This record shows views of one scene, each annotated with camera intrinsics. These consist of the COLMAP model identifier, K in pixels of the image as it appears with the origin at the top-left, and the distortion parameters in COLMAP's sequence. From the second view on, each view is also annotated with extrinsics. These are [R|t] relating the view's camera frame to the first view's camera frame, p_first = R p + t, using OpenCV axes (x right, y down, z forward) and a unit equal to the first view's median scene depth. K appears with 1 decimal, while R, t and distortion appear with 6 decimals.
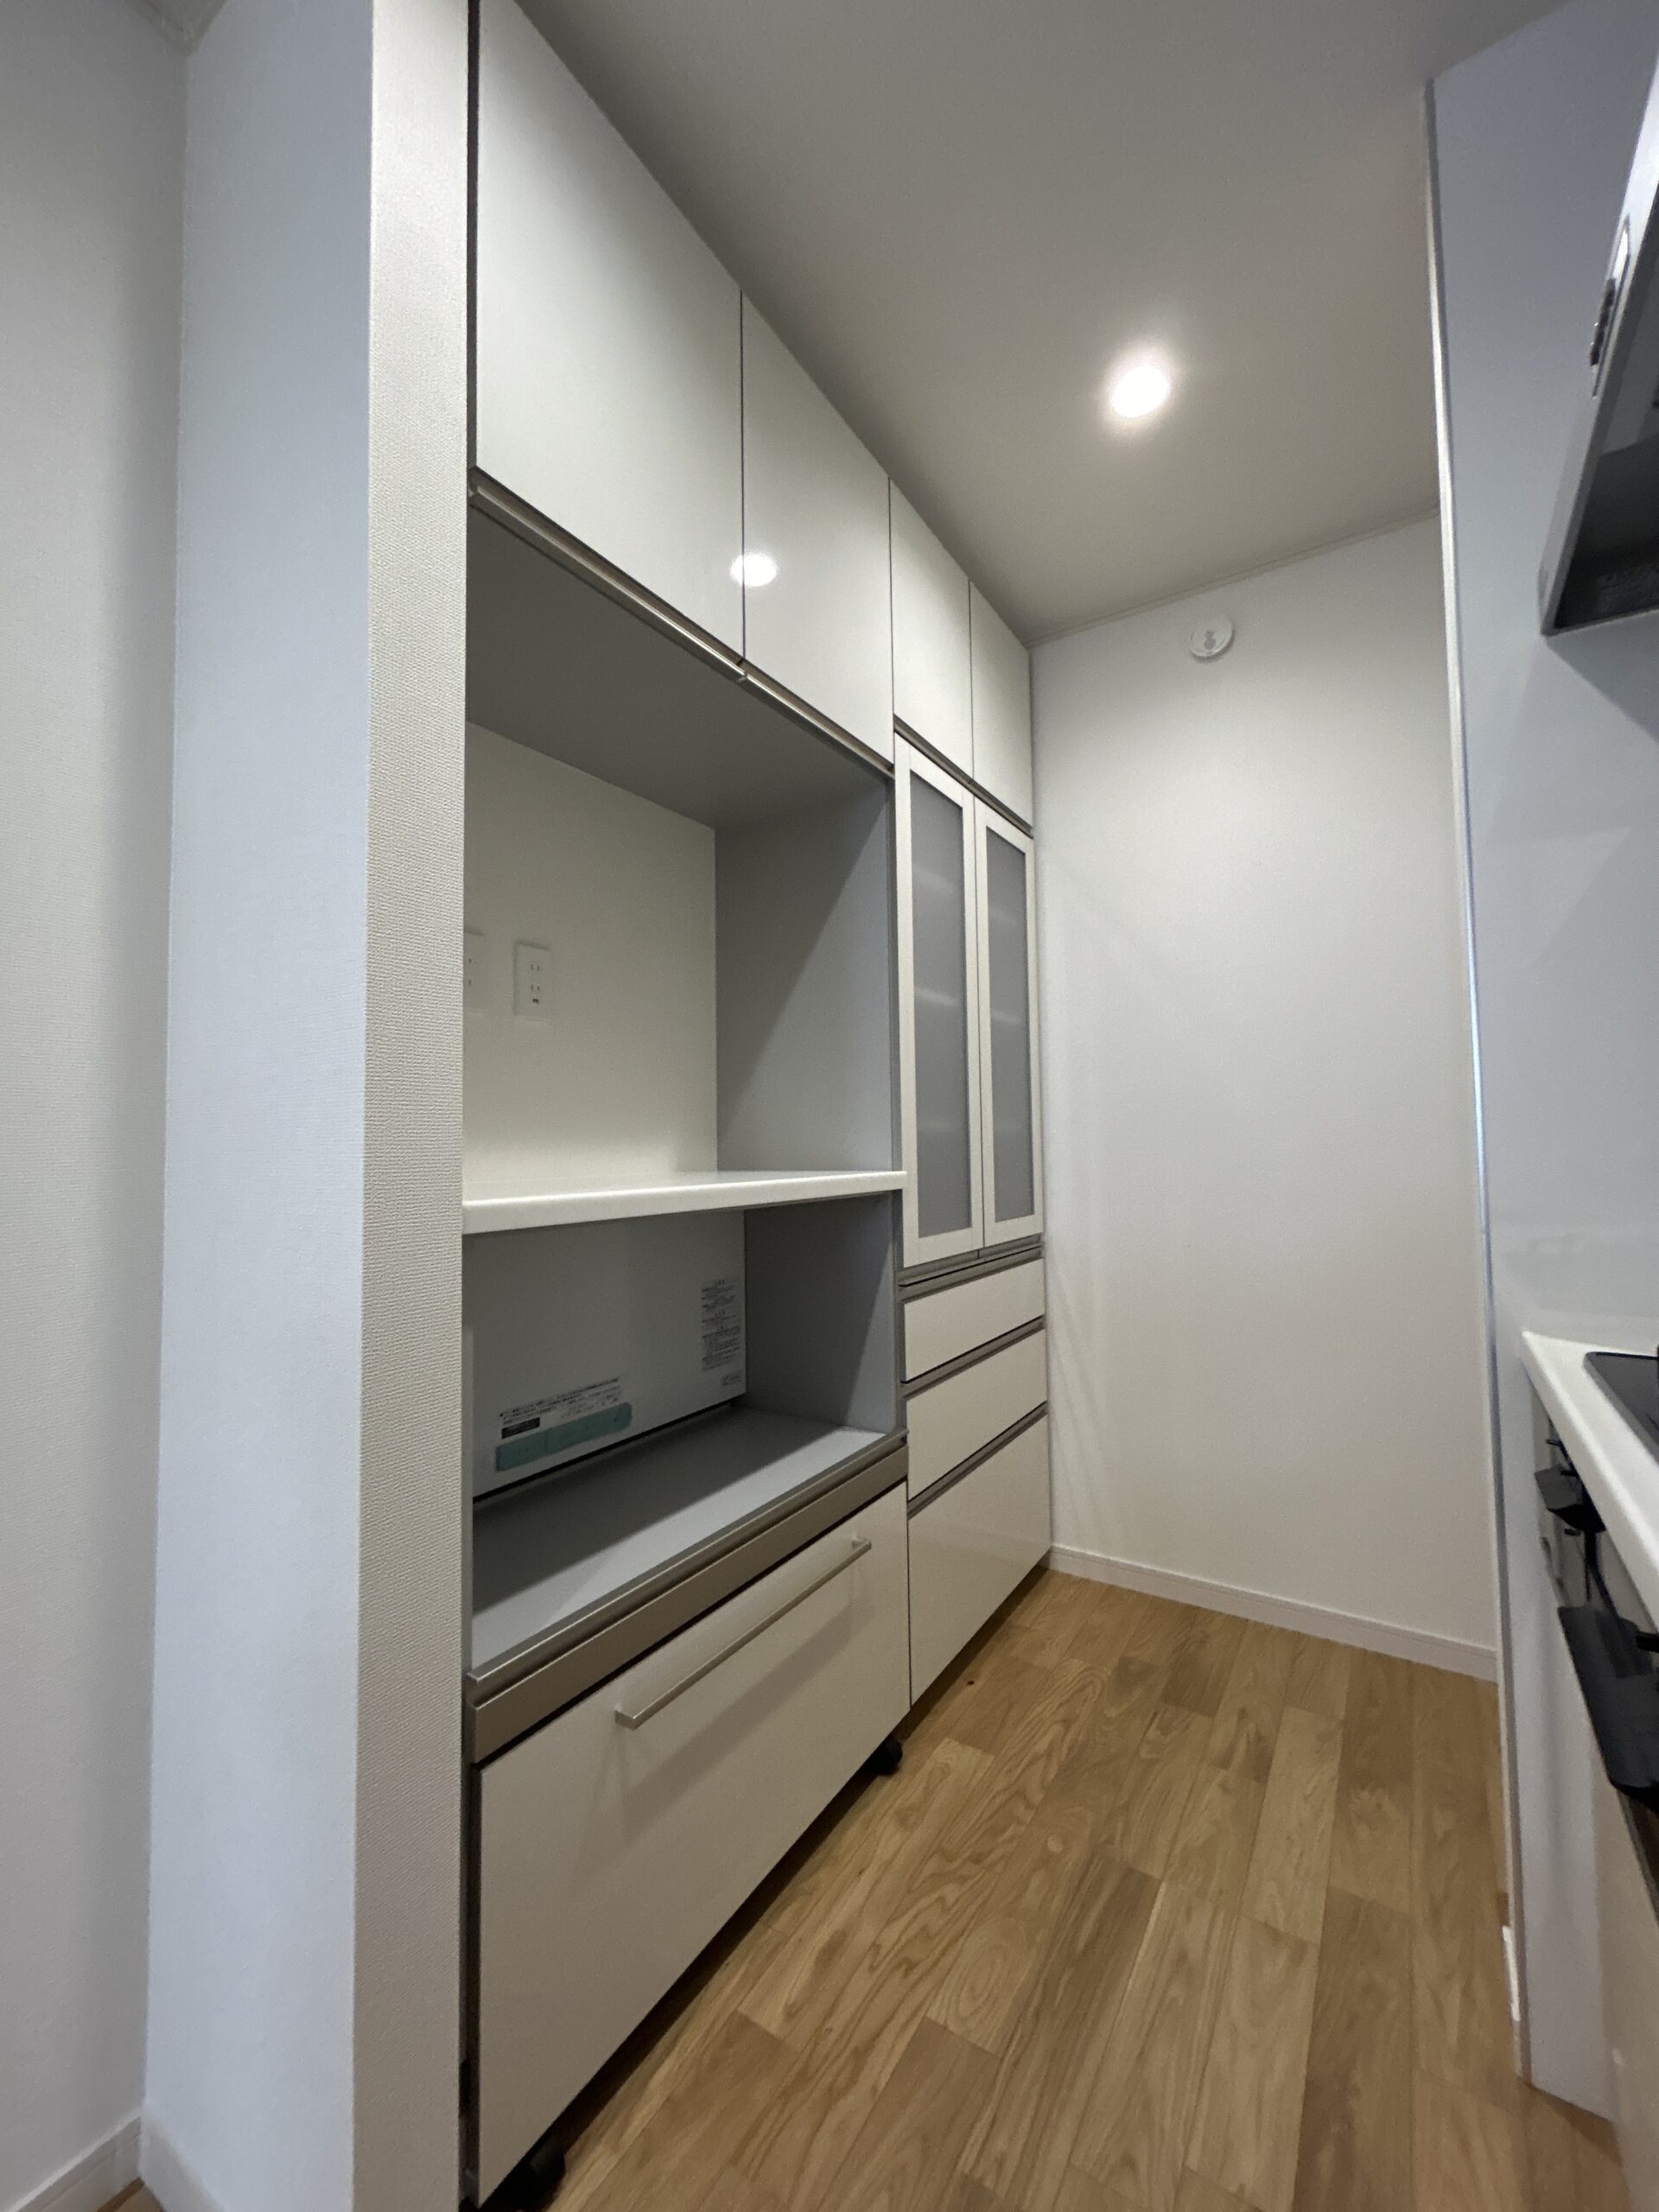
lens RADIAL K [[895.6, 0, 822.9], [0, 895.6, 1100.5], [0, 0, 1]] dist [0.004236, -0.000688]
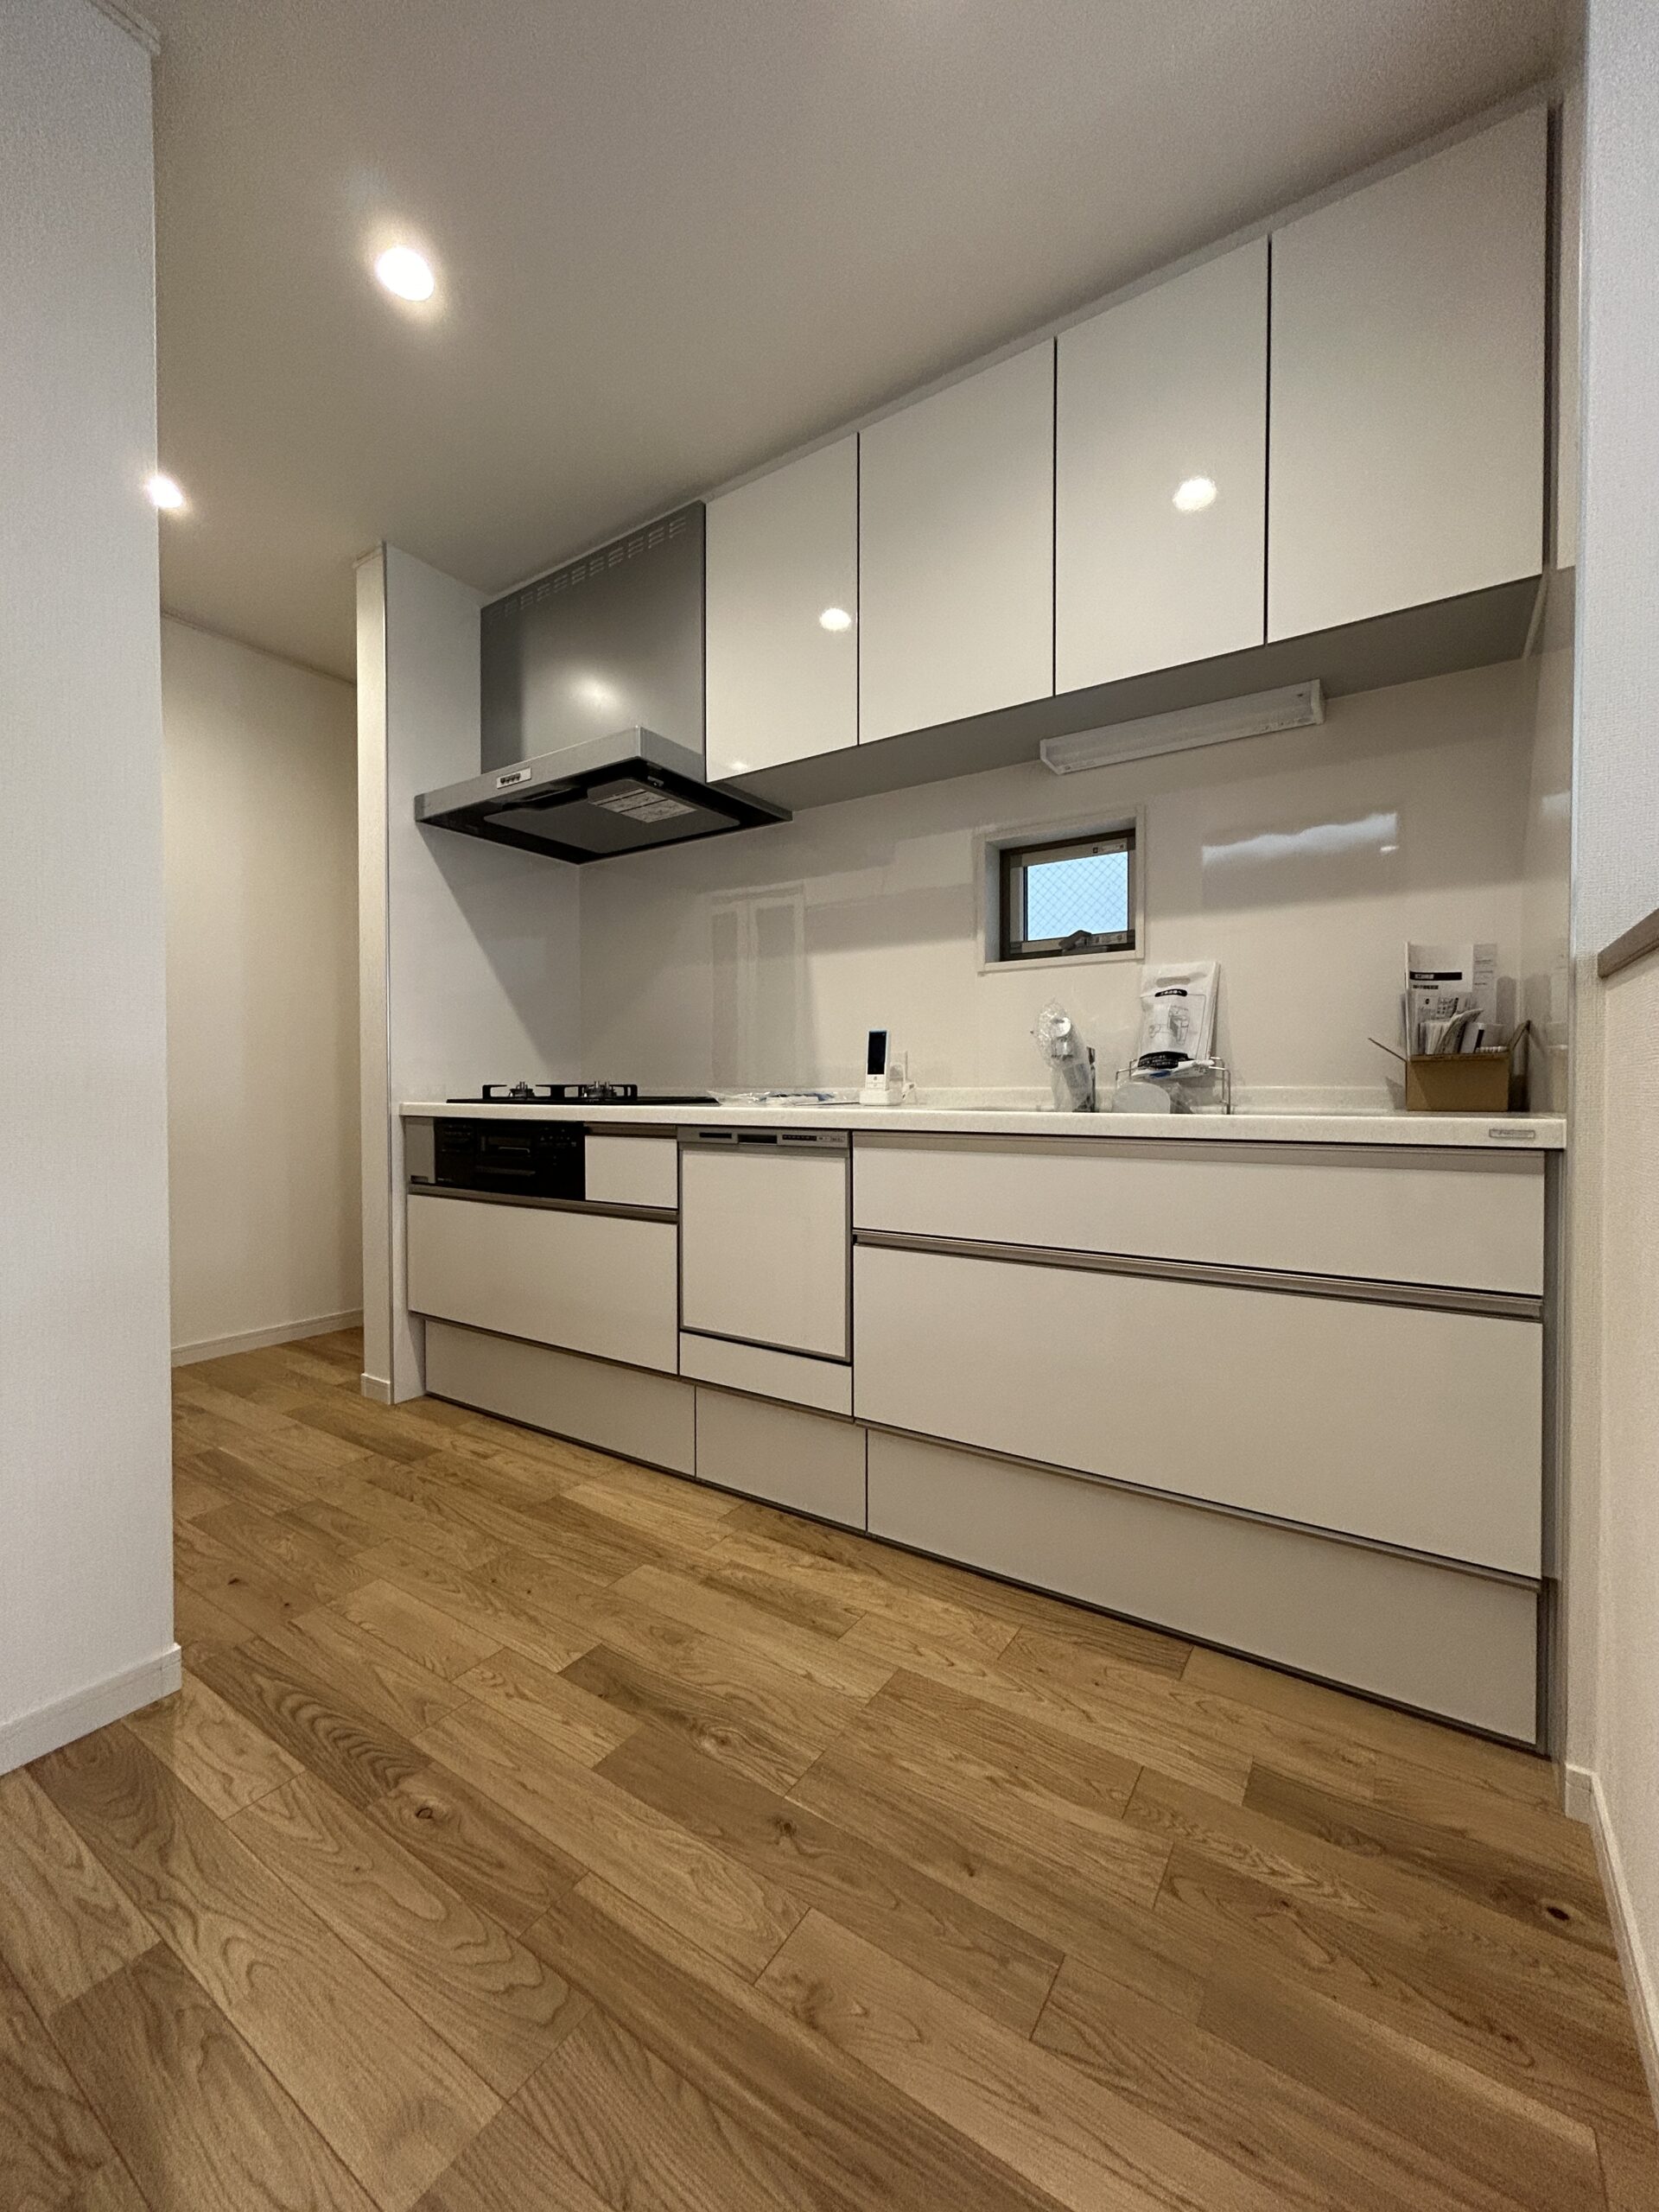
lens RADIAL K [[895.6, 0, 830.3], [0, 895.6, 1099.3], [0, 0, 1]] dist [0.004236, -0.000688]
pose [[0.015953, -0.003042, 0.999868, -1.030148], [-0.046324, 0.998919, 0.003778, 0.116631], [-0.998799, -0.046378, 0.015795, -0.126710]]
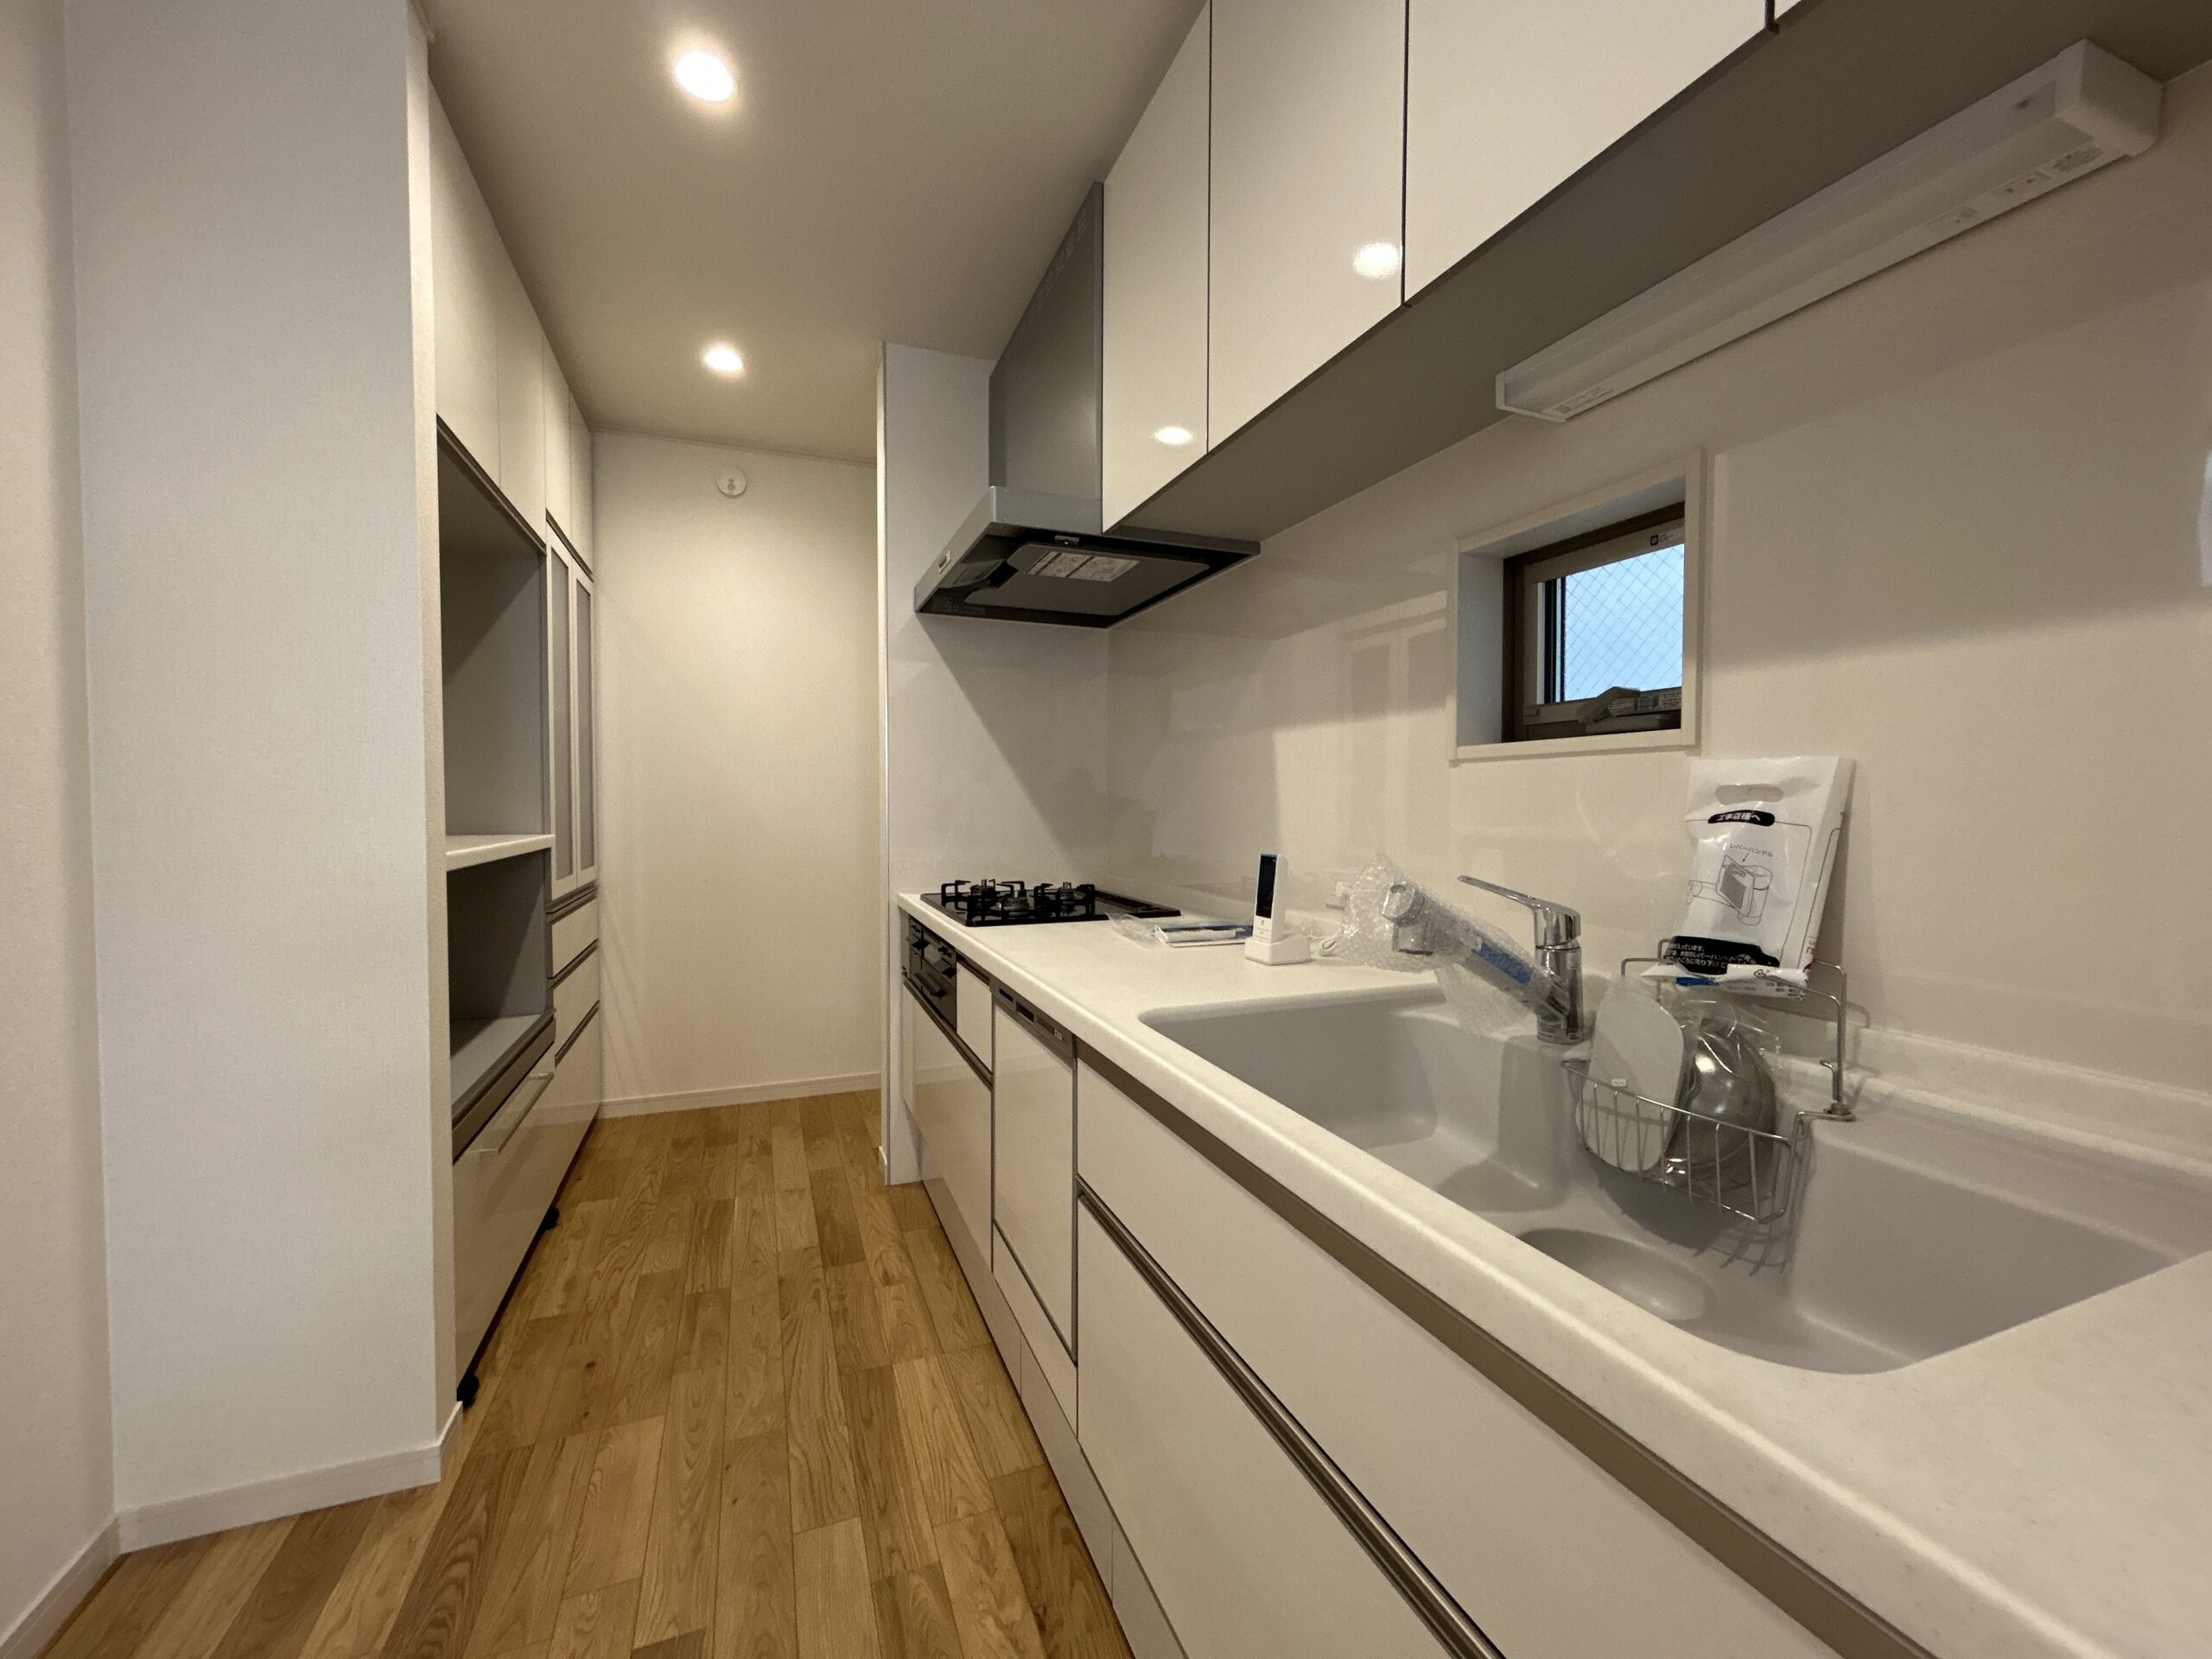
lens RADIAL K [[895.6, 0, 1102.0], [0, 895.6, 830.0], [0, 0, 1]] dist [0.004236, -0.000688]
pose [[0.584983, -0.012966, 0.810942, -0.563691], [-0.047447, 0.997613, 0.050177, -0.042417], [-0.809656, -0.067829, 0.582972, -0.559031]]
